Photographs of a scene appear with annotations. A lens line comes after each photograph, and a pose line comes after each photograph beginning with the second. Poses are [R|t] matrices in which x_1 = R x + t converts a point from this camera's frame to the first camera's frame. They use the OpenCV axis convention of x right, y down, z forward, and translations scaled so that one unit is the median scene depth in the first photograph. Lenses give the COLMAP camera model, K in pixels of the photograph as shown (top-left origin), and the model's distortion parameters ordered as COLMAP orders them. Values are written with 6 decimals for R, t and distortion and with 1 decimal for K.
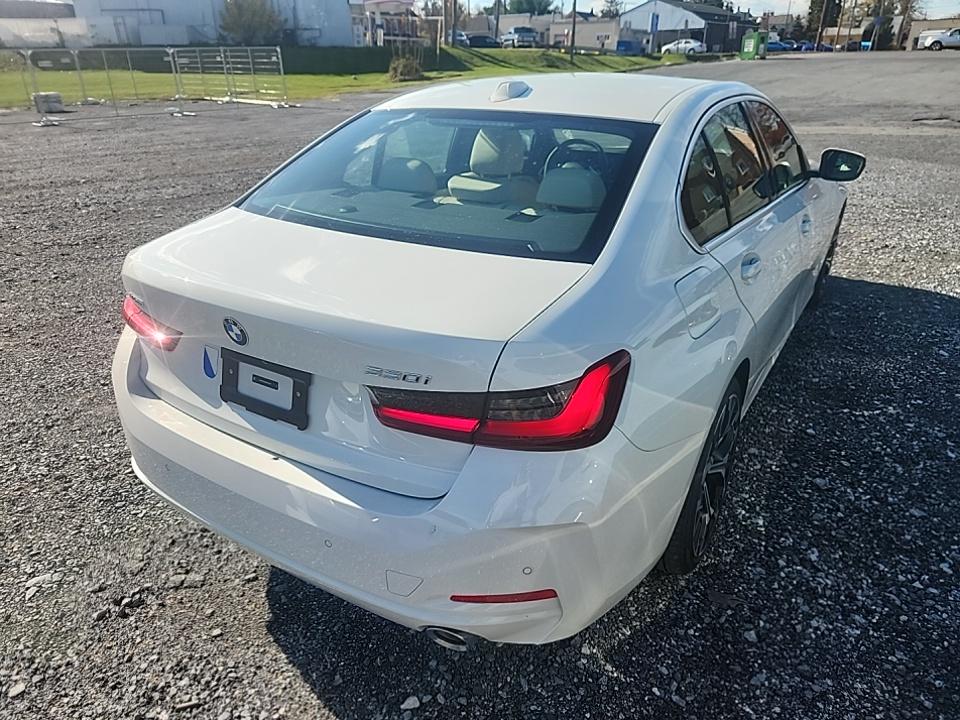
lens RADIAL K [[655.8, 0, 478.2], [0, 655.8, 358.3], [0, 0, 1]] dist [0.038596, -0.031368]
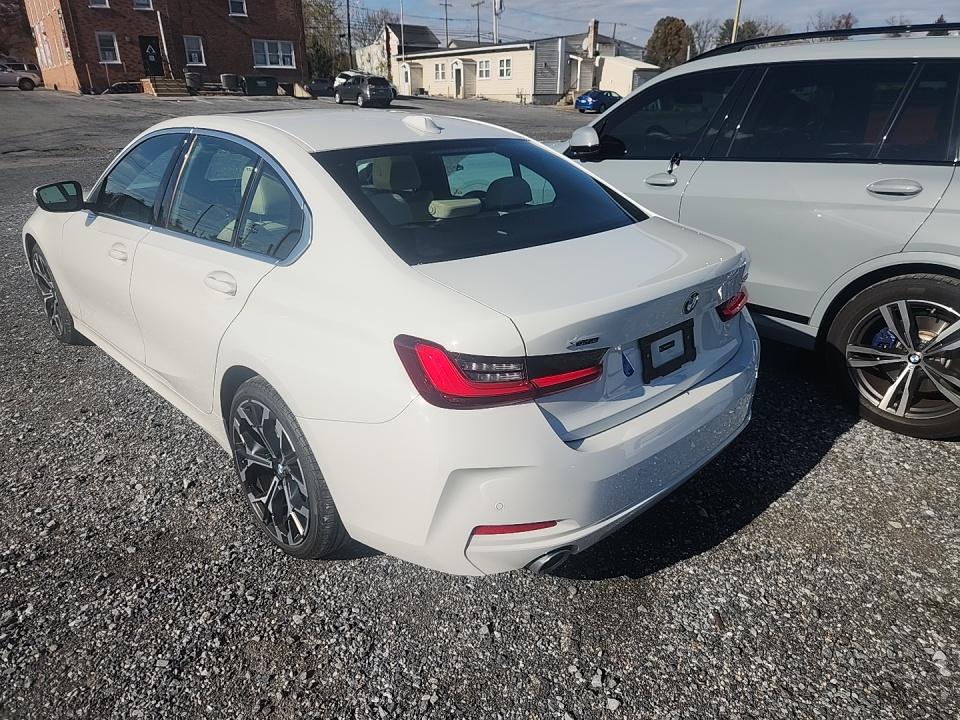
lens RADIAL K [[655.8, 0, 478.6], [0, 655.8, 367.6], [0, 0, 1]] dist [0.038596, -0.031368]
pose [[0.227538, -0.366999, 0.901963, -1.261448], [0.394209, 0.881682, 0.259300, -0.323655], [-0.890408, 0.296562, 0.345291, 0.714498]]
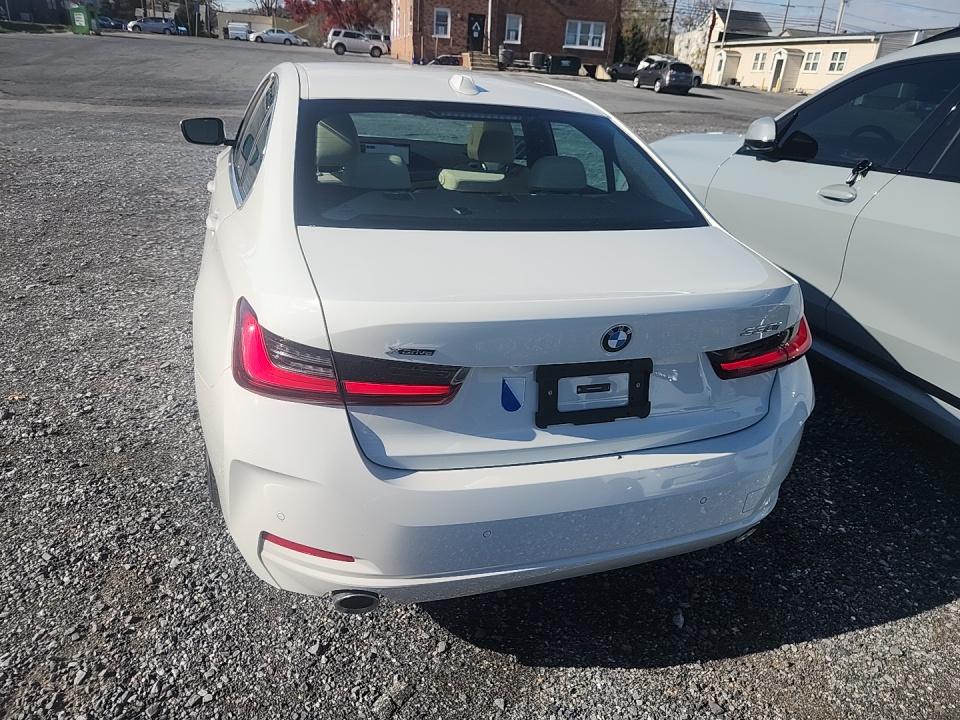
lens RADIAL K [[655.8, 0, 466.1], [0, 655.8, 352.4], [0, 0, 1]] dist [0.038596, -0.031368]
pose [[0.631526, -0.262858, 0.729438, -0.907199], [0.249168, 0.959681, 0.130105, -0.150377], [-0.734228, 0.099588, 0.671559, 0.381441]]
